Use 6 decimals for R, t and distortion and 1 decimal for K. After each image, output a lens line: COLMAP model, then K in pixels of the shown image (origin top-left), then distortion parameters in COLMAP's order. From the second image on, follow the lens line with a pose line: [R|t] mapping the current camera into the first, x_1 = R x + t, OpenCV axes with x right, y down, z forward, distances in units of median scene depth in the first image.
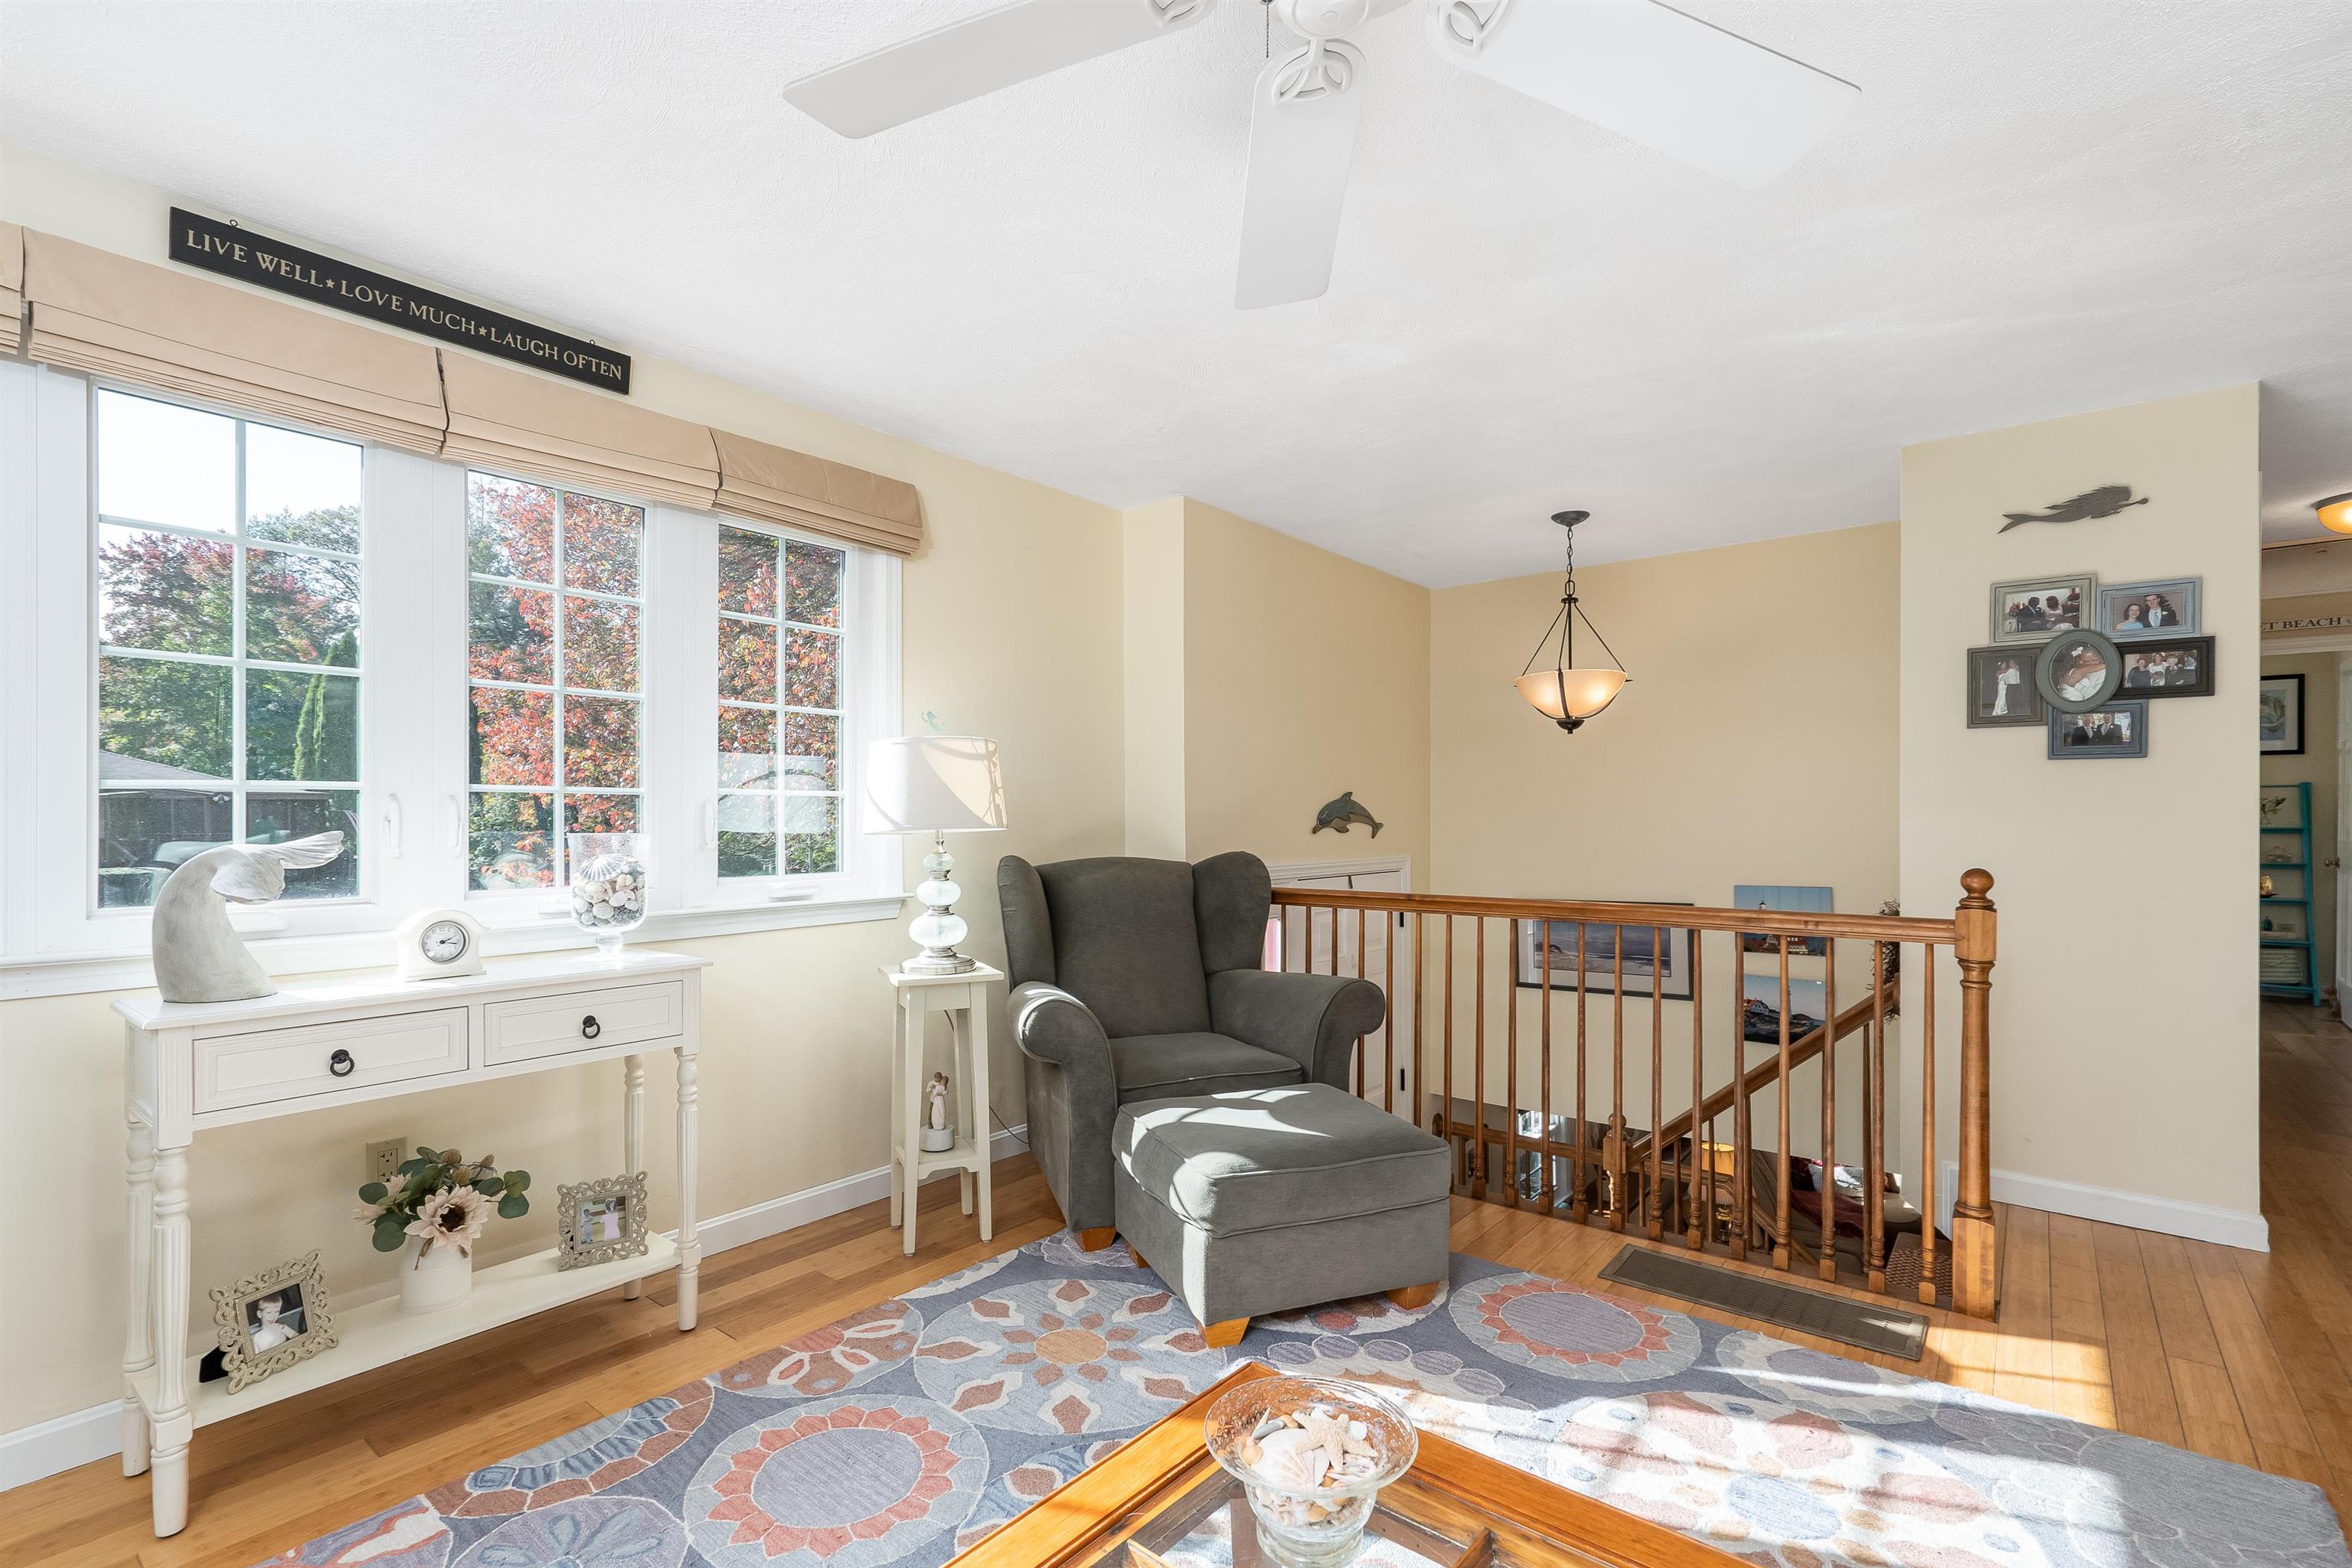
lens RADIAL K [[1075.7, 0, 1174.0], [0, 1075.7, 819.9], [0, 0, 1]] dist [0.000891, 0.000085]
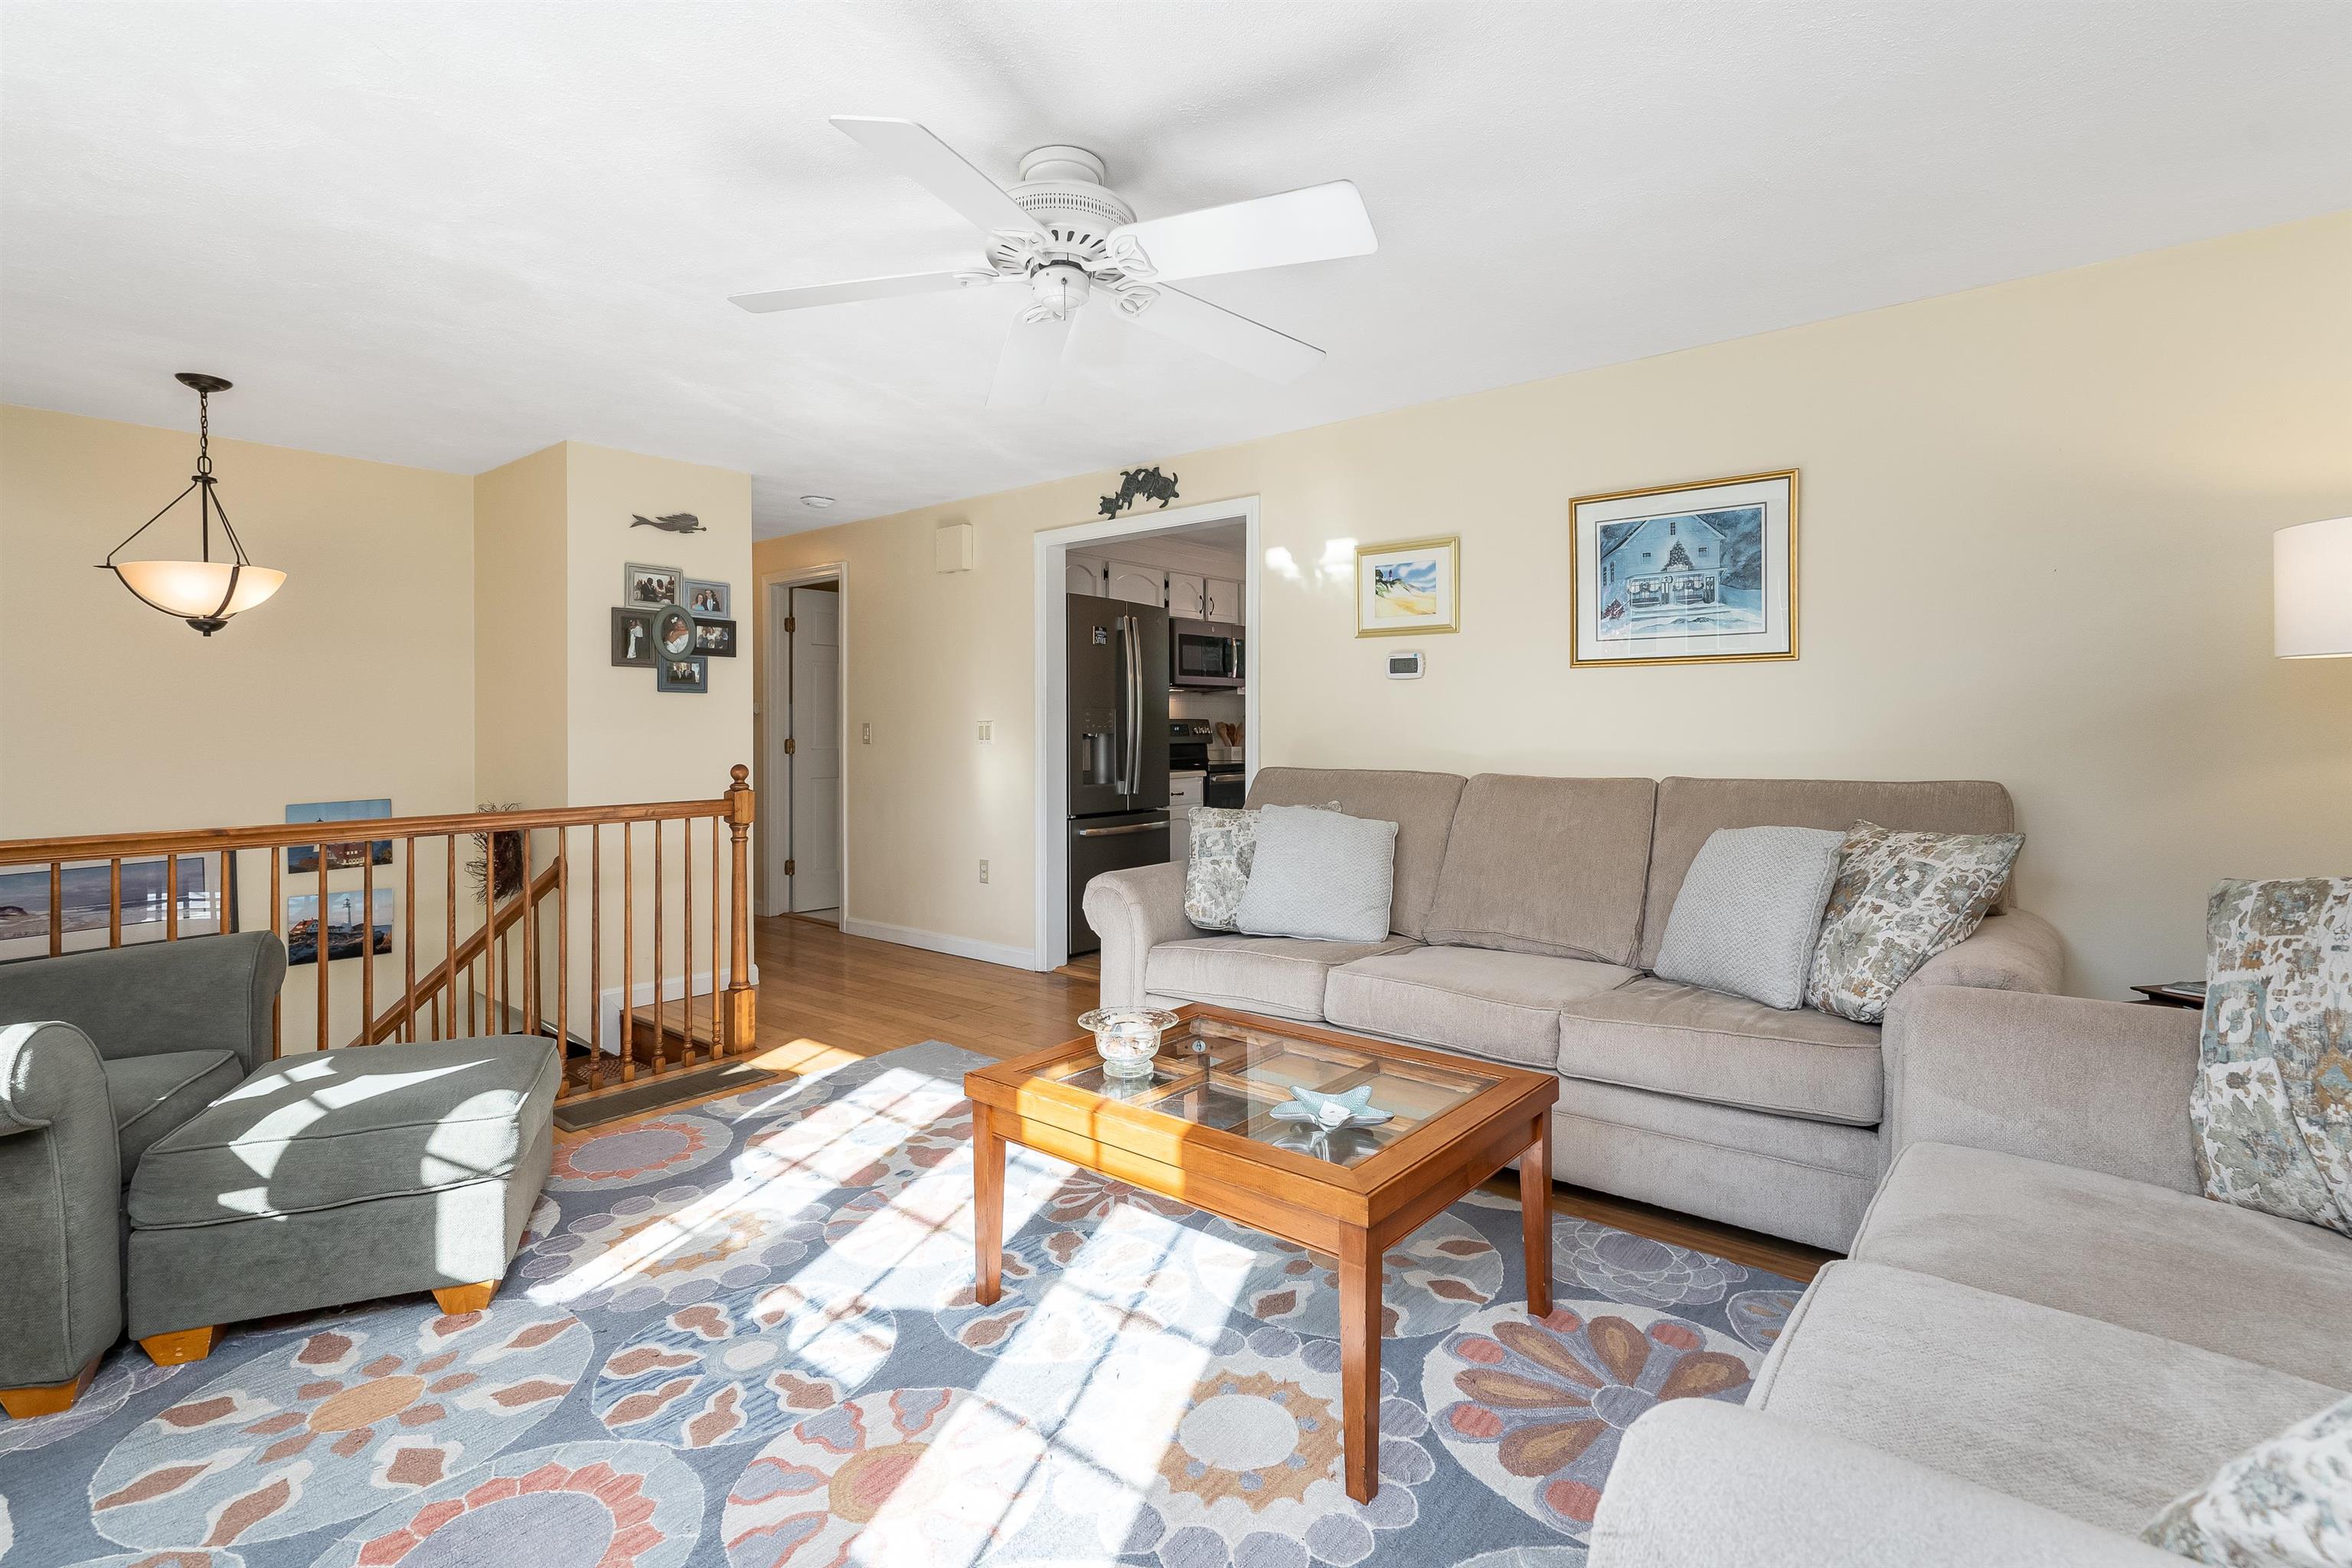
lens RADIAL K [[1089.1, 0, 1182.6], [0, 1089.1, 758.6], [0, 0, 1]] dist [0.001721, 0.000332]
pose [[-0.005061, -0.028337, 0.999586, -0.693609], [0.007918, 0.999566, 0.028377, -0.001907], [-0.999956, 0.008058, -0.004834, 0.313065]]
